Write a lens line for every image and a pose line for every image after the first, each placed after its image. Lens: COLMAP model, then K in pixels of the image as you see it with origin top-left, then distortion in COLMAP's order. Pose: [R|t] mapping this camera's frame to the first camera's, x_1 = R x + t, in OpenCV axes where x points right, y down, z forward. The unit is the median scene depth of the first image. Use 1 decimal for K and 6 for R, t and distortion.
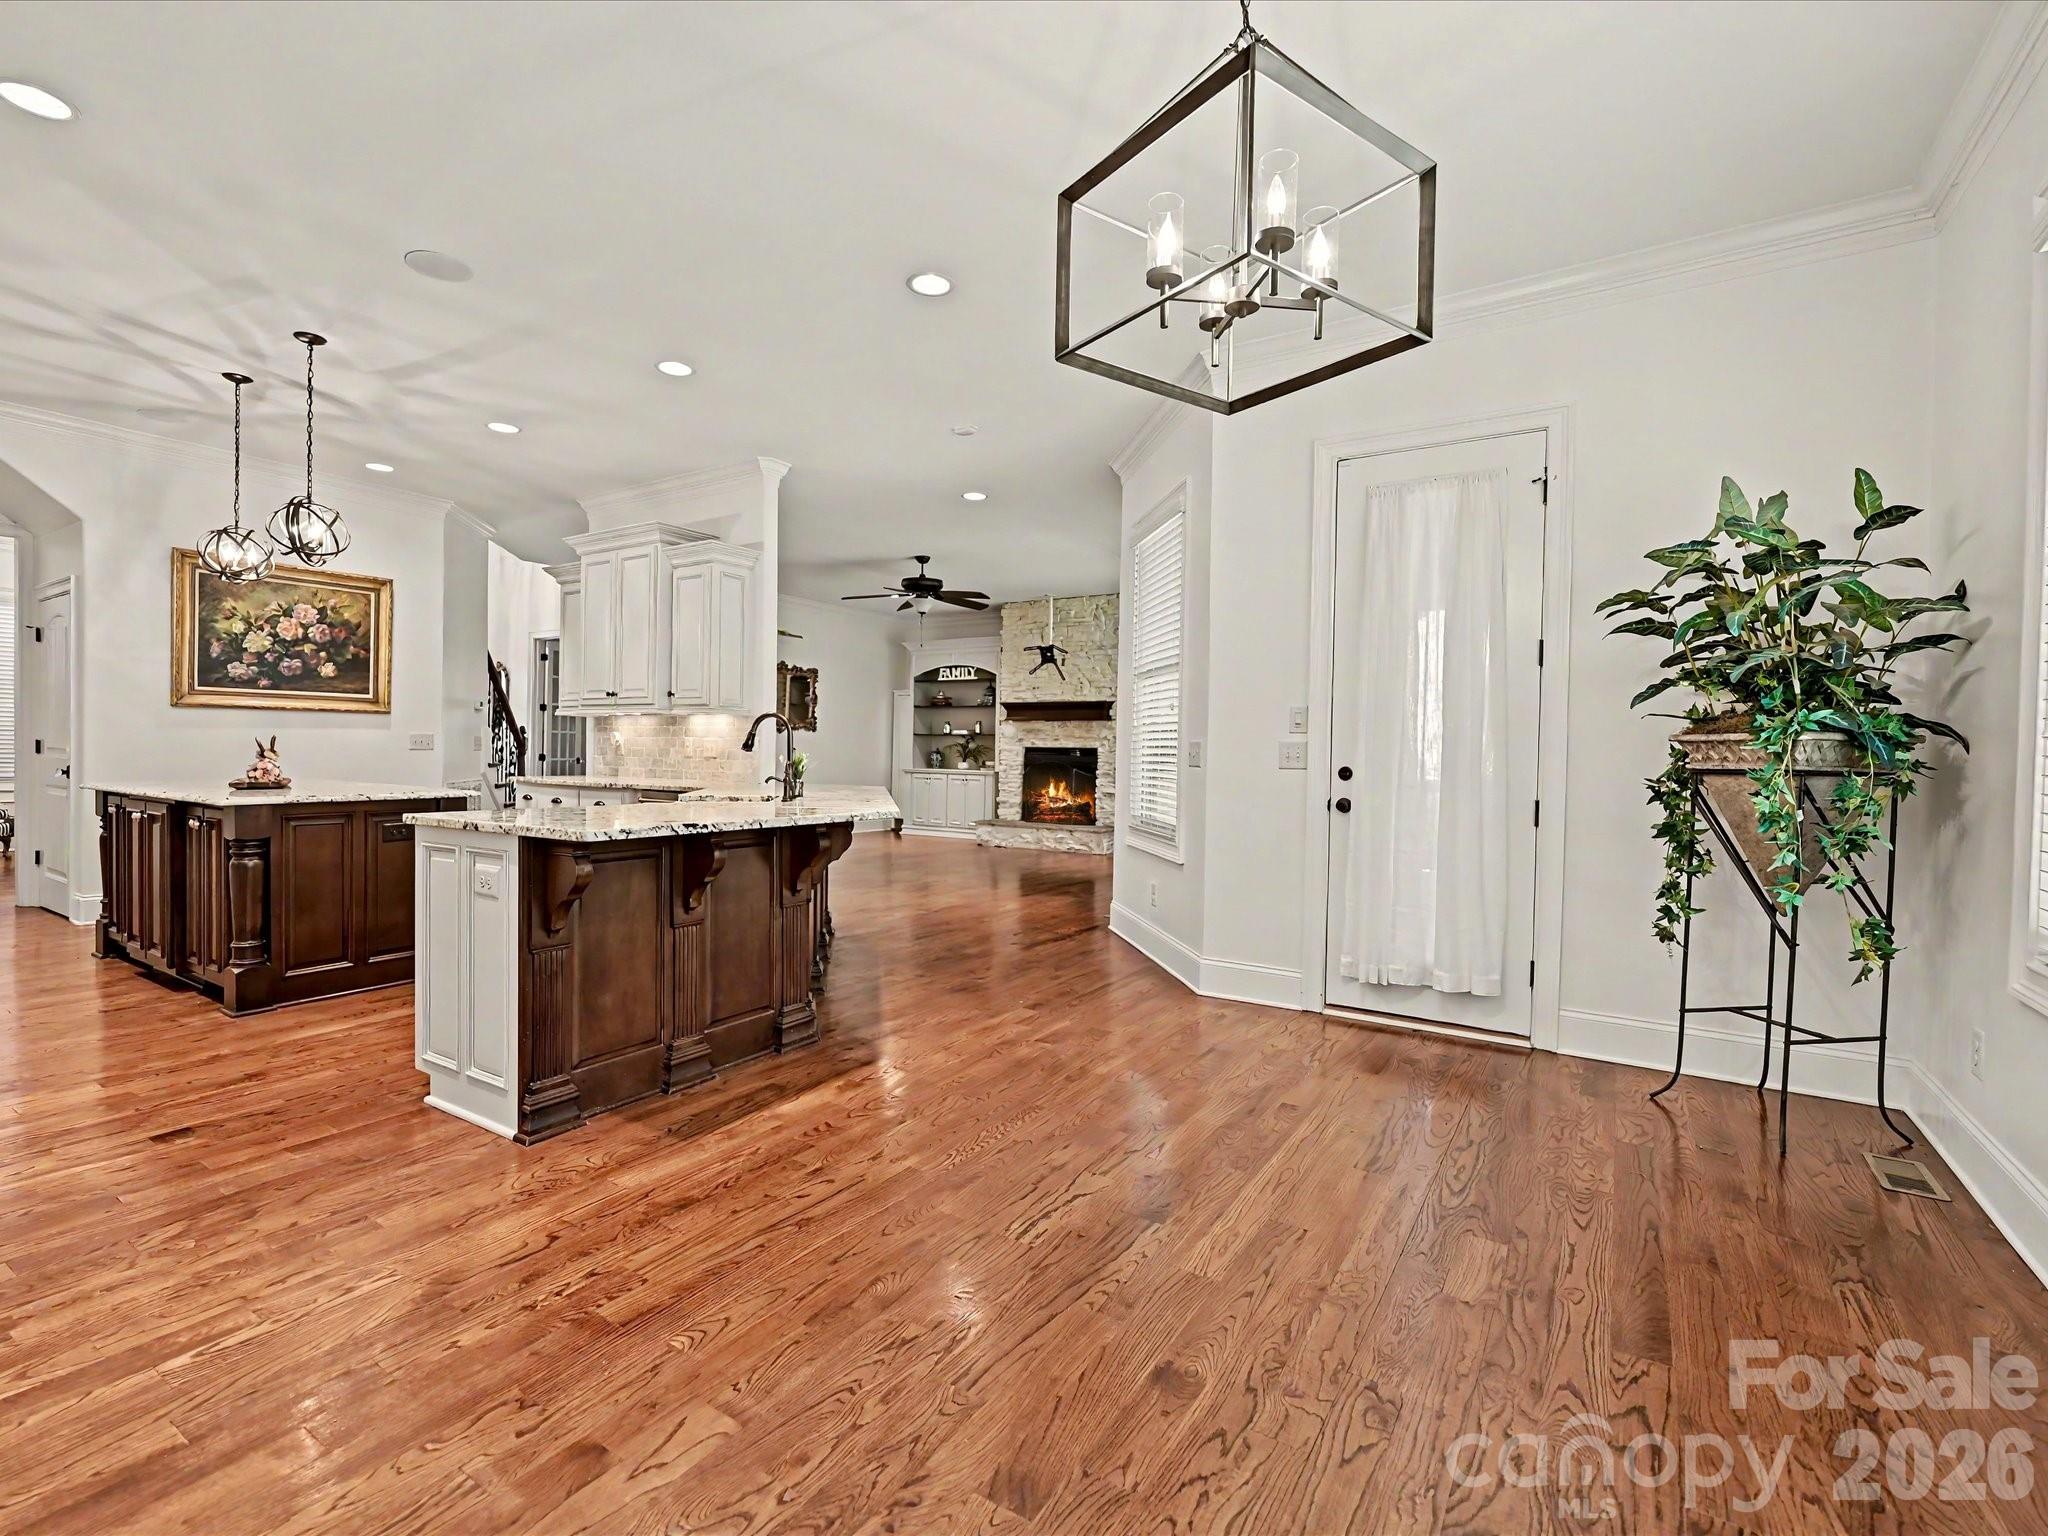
lens RADIAL K [[933.0, 0, 1028.4], [0, 933.0, 769.3], [0, 0, 1]] dist [-0.004162, 0.001407]
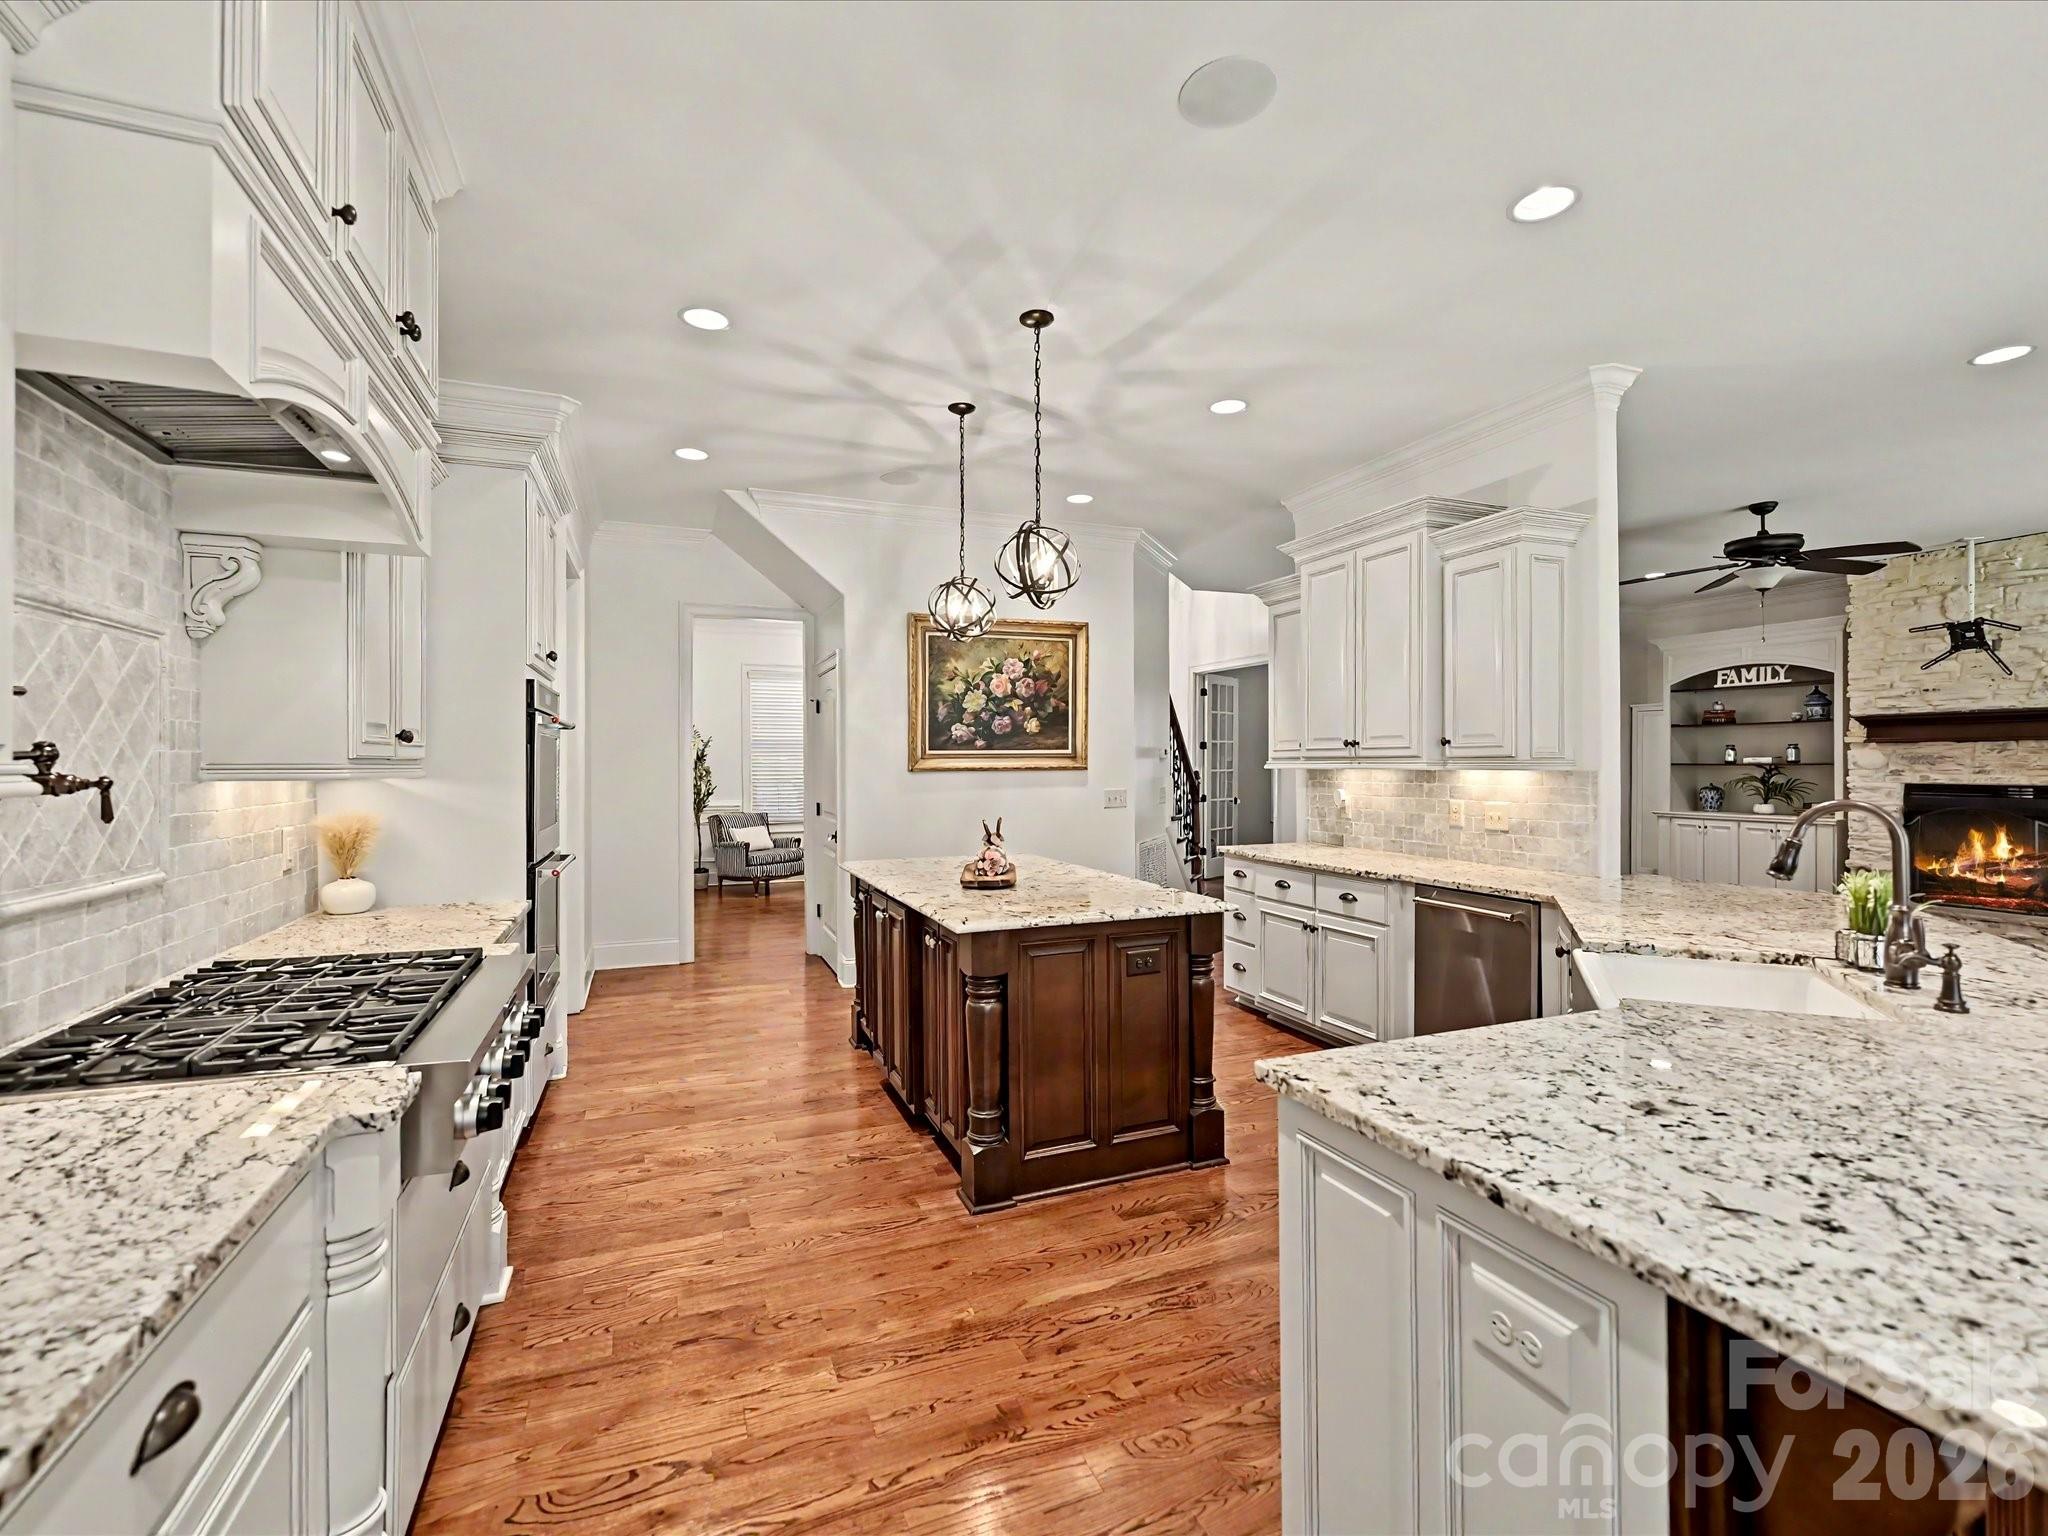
lens RADIAL K [[933.0, 0, 1028.1], [0, 933.0, 770.7], [0, 0, 1]] dist [-0.004162, 0.001407]
pose [[0.815521, -0.017389, -0.578467, -0.233425], [0.008330, 0.999798, -0.018311, -0.048562], [0.578668, 0.010114, 0.815500, 0.253793]]
